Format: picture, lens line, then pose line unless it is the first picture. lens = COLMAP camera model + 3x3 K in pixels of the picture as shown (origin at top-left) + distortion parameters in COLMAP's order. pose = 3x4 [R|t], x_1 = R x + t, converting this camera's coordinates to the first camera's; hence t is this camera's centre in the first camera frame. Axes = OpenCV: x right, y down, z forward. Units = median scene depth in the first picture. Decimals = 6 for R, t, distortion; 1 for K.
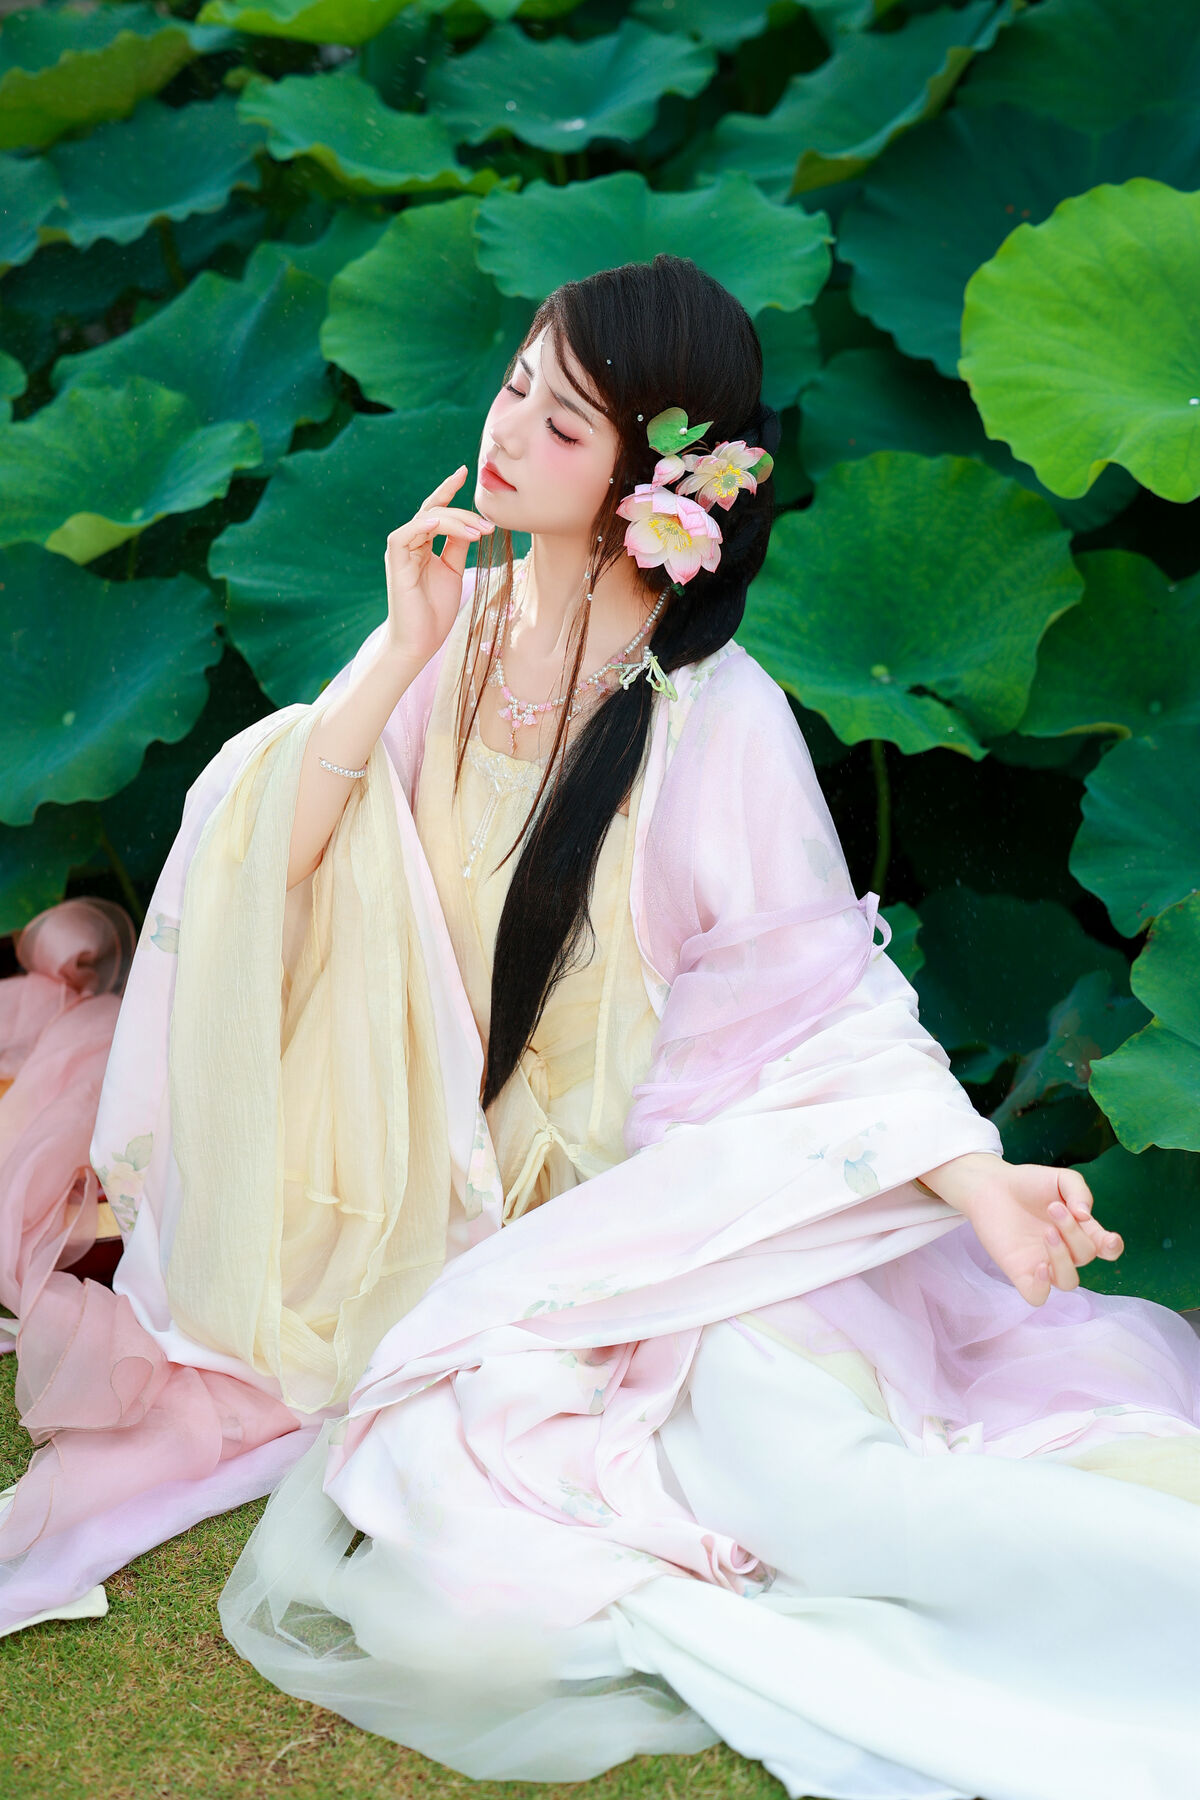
lens RADIAL K [[4393.8, 0, 598.8], [0, 4393.8, 890.6], [0, 0, 1]] dist [0.052409, 0.000000]
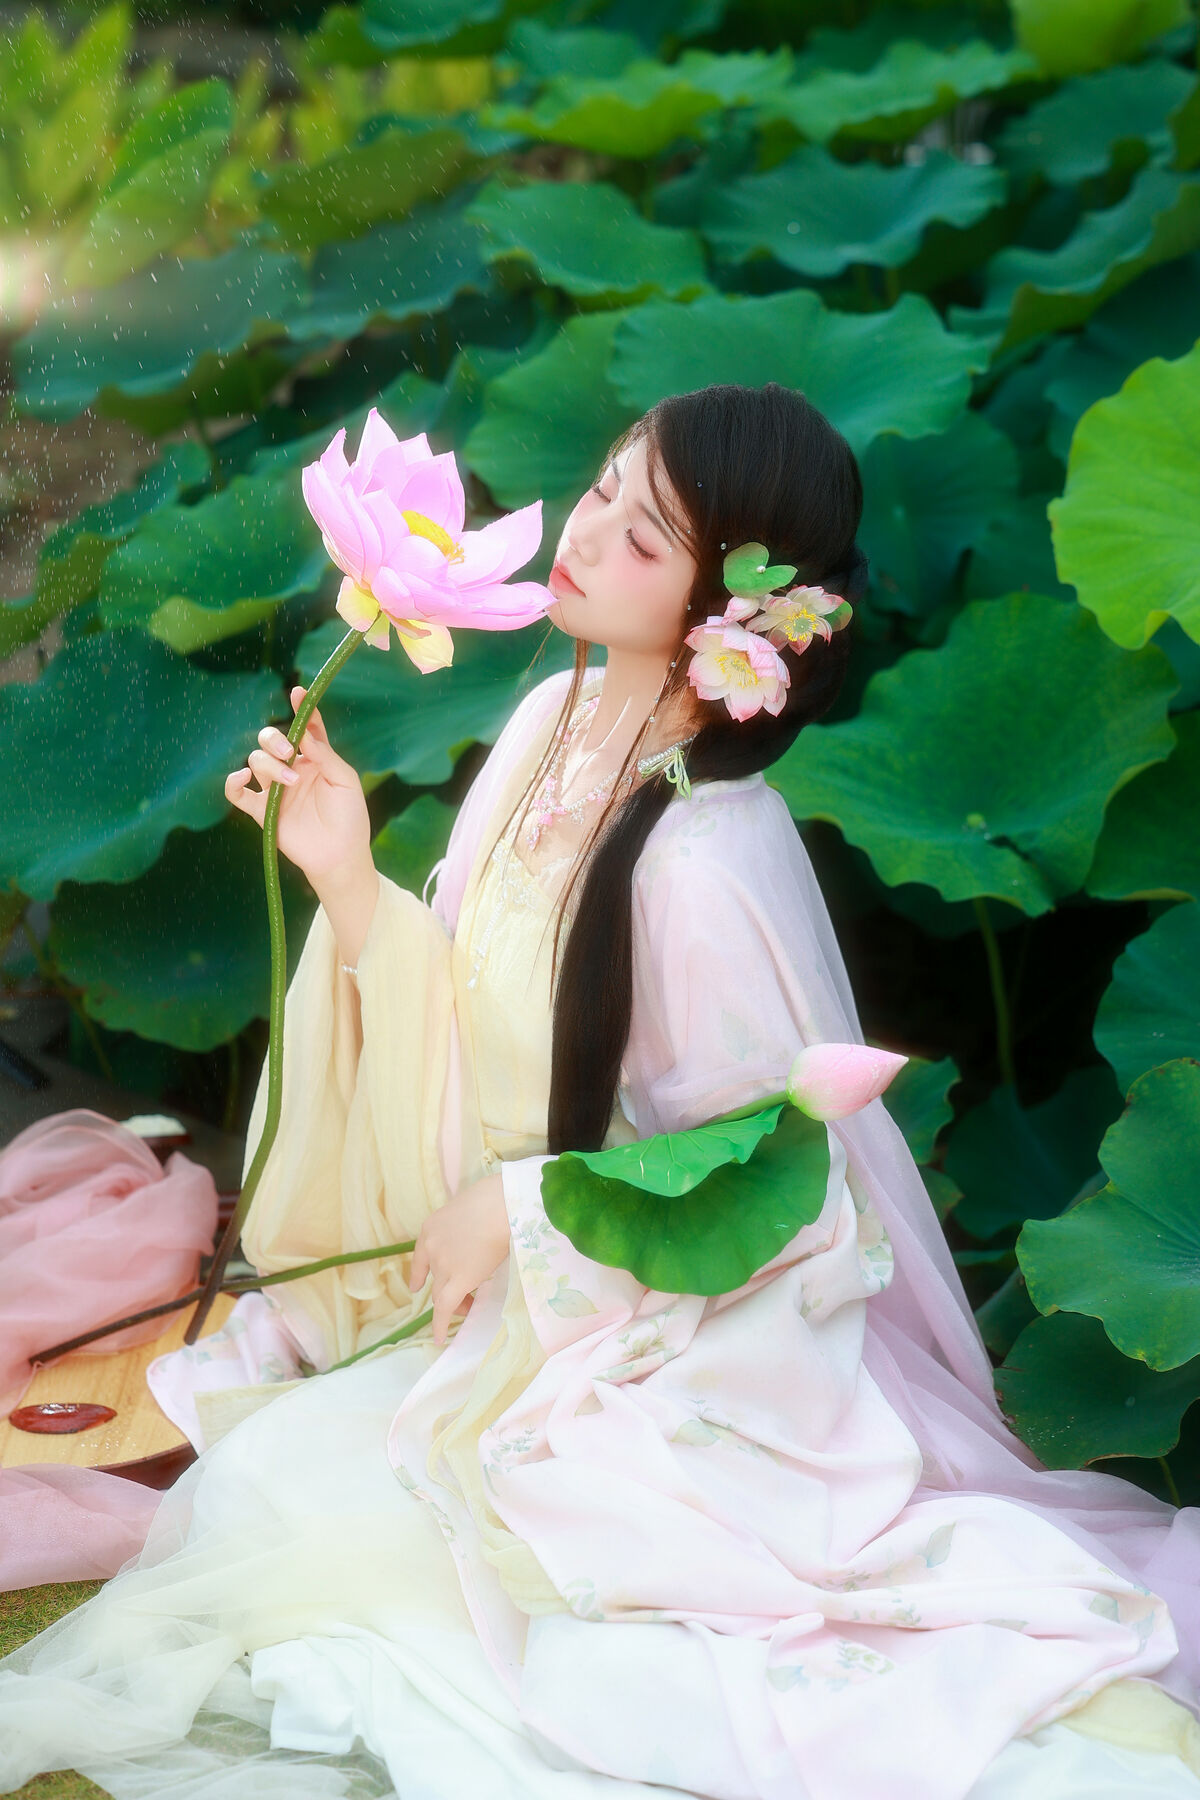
lens RADIAL K [[5206.0, 0, 594.2], [0, 5206.0, 901.0], [0, 0, 1]] dist [0.156902, 0.000000]
pose [[0.970669, 0.082750, -0.225729, 0.245796], [-0.094820, 0.994559, -0.043145, 0.025040], [0.220930, 0.063283, 0.973234, -0.123819]]
